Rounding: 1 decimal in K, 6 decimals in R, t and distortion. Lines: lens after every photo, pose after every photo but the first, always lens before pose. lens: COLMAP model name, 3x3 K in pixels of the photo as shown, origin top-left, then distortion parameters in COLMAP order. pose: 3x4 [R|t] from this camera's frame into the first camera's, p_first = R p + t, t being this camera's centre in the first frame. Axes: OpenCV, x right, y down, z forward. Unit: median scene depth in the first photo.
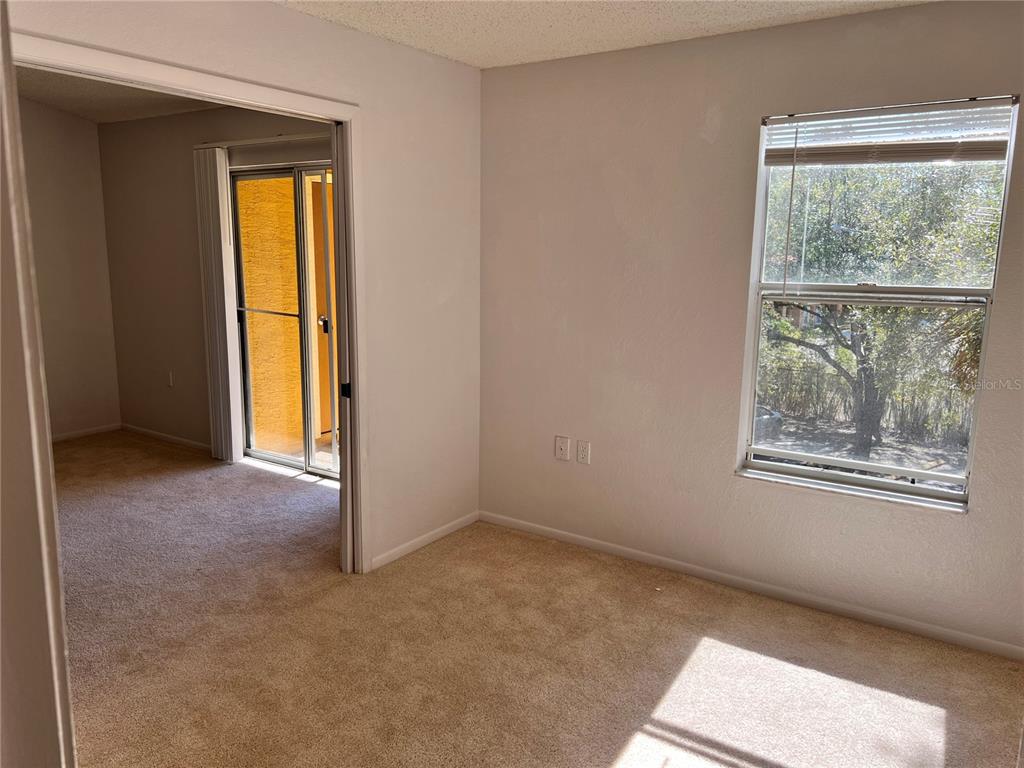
lens RADIAL K [[769.3, 0, 510.4], [0, 769.3, 389.5], [0, 0, 1]] dist [0.056498, -0.067825]
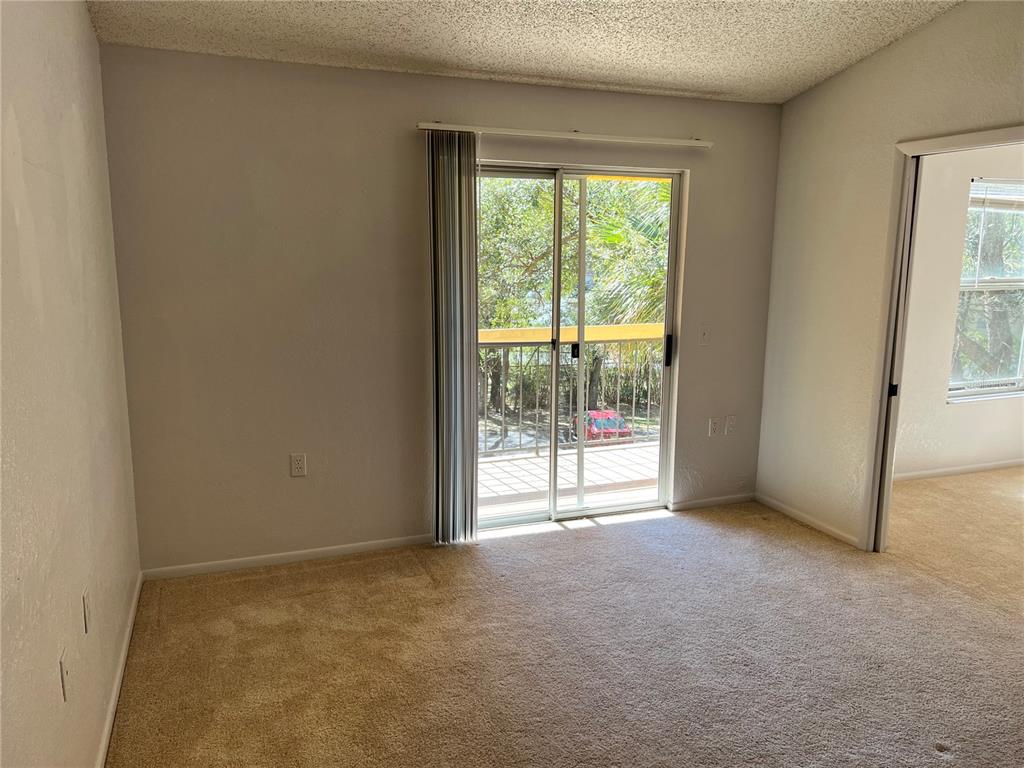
lens RADIAL K [[769.3, 0, 510.4], [0, 769.3, 389.5], [0, 0, 1]] dist [0.056498, -0.067825]
pose [[0.566332, -0.156903, 0.809104, -1.421511], [0.147090, 0.985192, 0.088095, -0.179060], [-0.810946, 0.069121, 0.581025, 0.778215]]
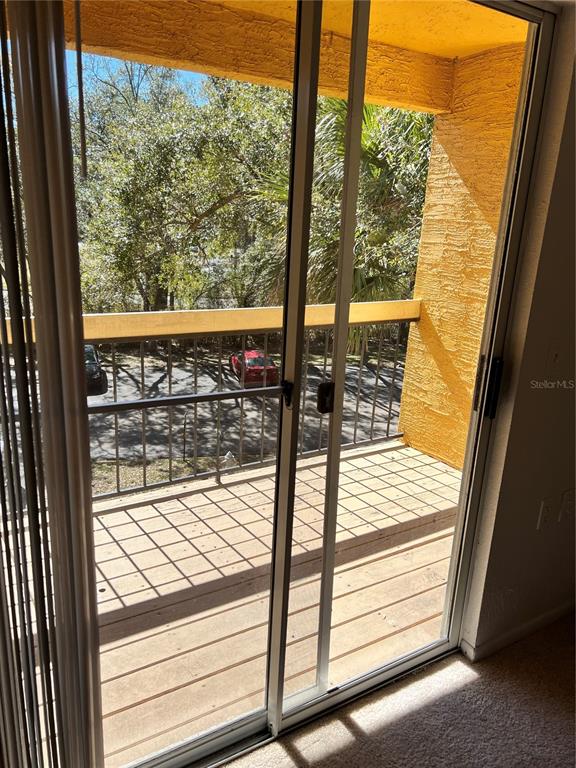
lens RADIAL K [[577.0, 0, 288.0], [0, 577.0, 384.0], [0, 0, 1]] dist [0.056498, -0.067825]
pose [[0.403597, -0.250185, 0.880066, -0.729579], [0.125148, 0.967942, 0.217774, -0.225030], [-0.906337, 0.022245, 0.421969, 1.256871]]
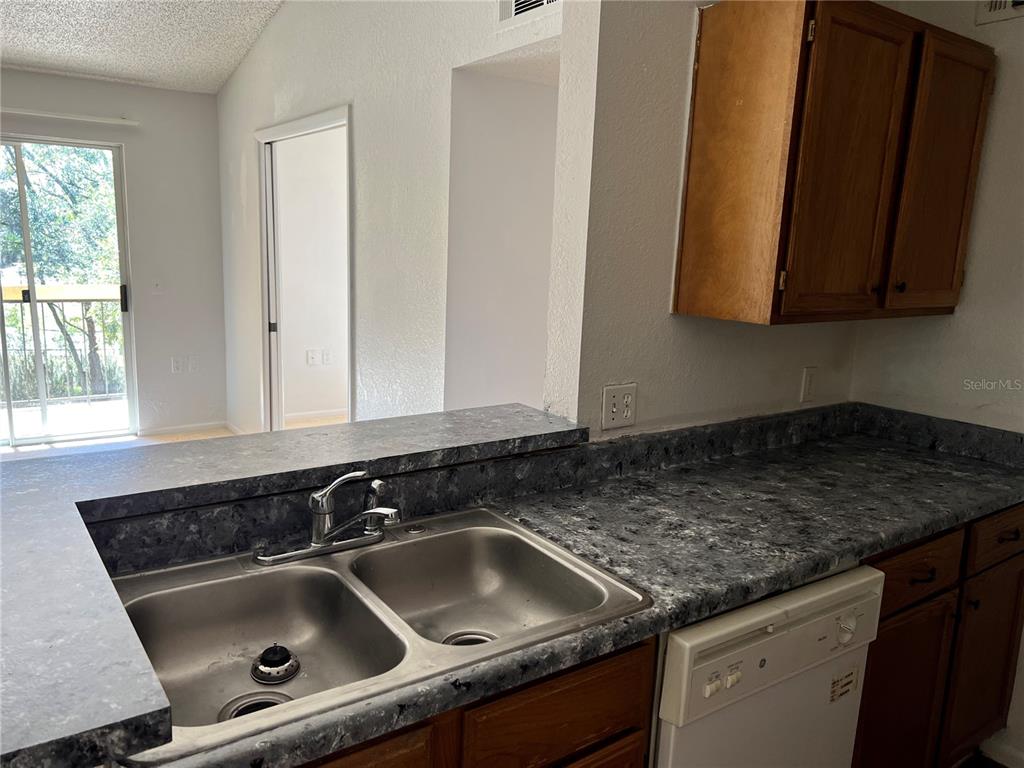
lens RADIAL K [[769.3, 0, 510.4], [0, 769.3, 389.5], [0, 0, 1]] dist [0.056498, -0.067825]
pose [[0.359497, -0.179927, 0.915635, -1.368774], [0.134866, 0.980951, 0.139811, -0.027099], [-0.923349, 0.073227, 0.376915, 0.053646]]
